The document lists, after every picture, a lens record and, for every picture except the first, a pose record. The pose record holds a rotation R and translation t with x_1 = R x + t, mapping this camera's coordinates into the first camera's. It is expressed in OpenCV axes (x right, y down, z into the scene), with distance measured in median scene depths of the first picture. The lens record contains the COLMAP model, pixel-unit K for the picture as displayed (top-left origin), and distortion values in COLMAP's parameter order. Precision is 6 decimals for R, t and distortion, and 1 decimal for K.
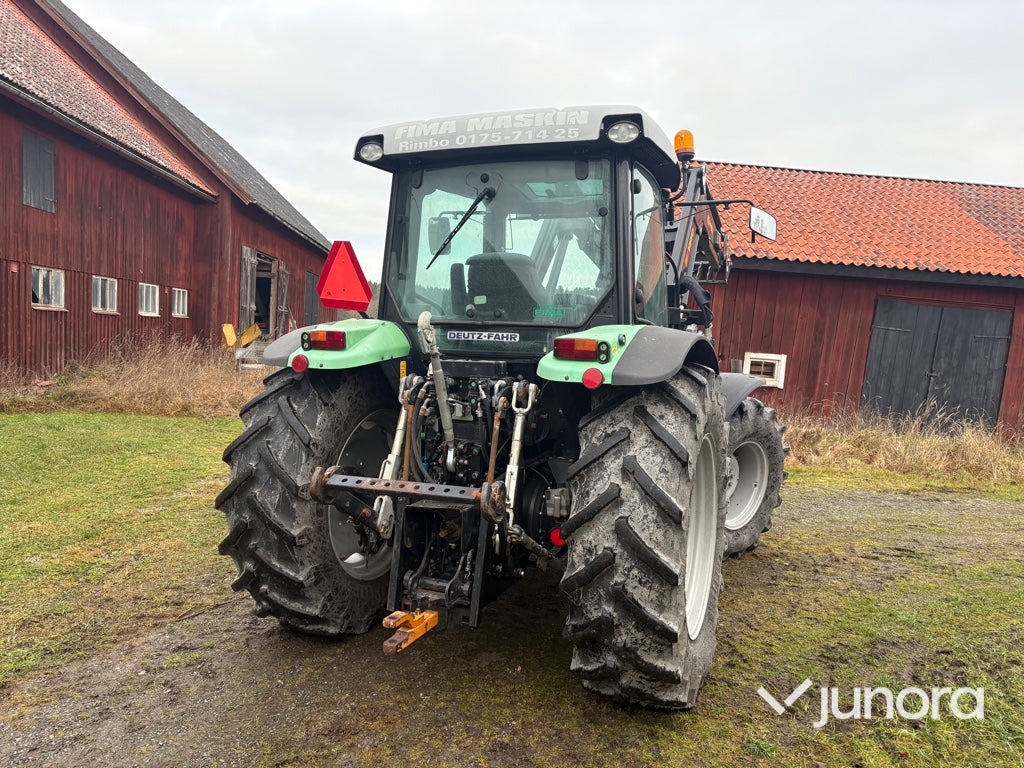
lens RADIAL K [[754.9, 0, 507.4], [0, 754.9, 387.8], [0, 0, 1]] dist [0.062513, -0.063091]
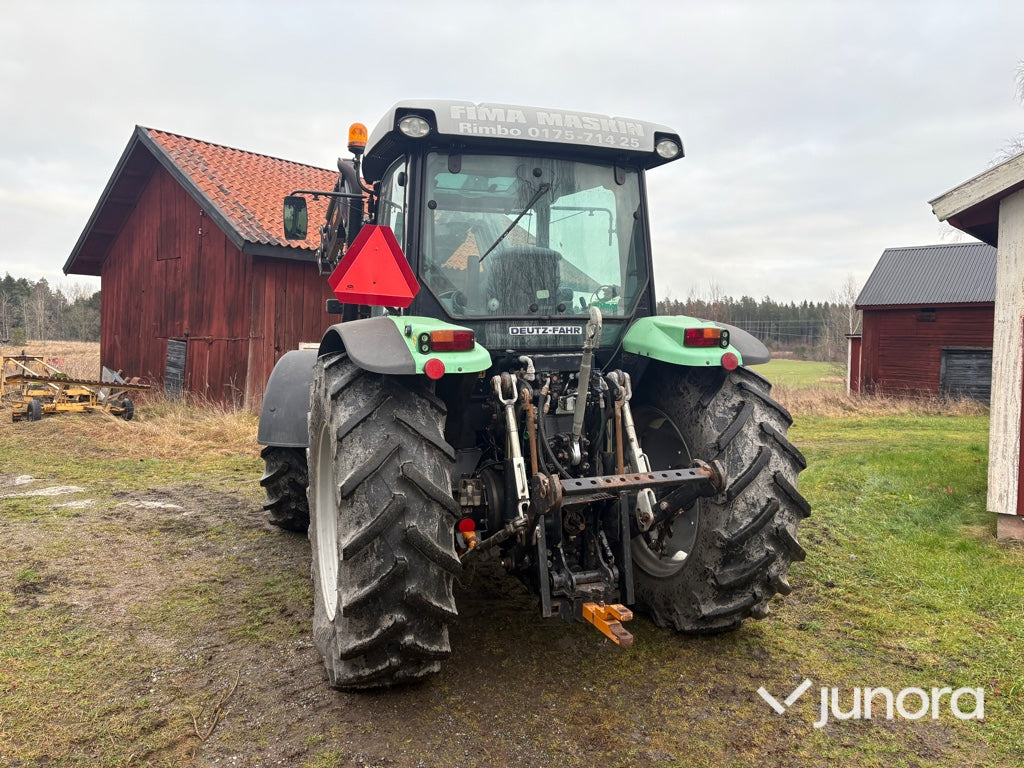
lens RADIAL K [[754.9, 0, 507.4], [0, 754.9, 387.8], [0, 0, 1]] dist [0.062513, -0.063091]
pose [[0.729301, -0.085216, 0.678865, -0.805798], [0.076223, 0.996156, 0.043159, -0.041608], [-0.679934, 0.020270, 0.732993, 0.314606]]
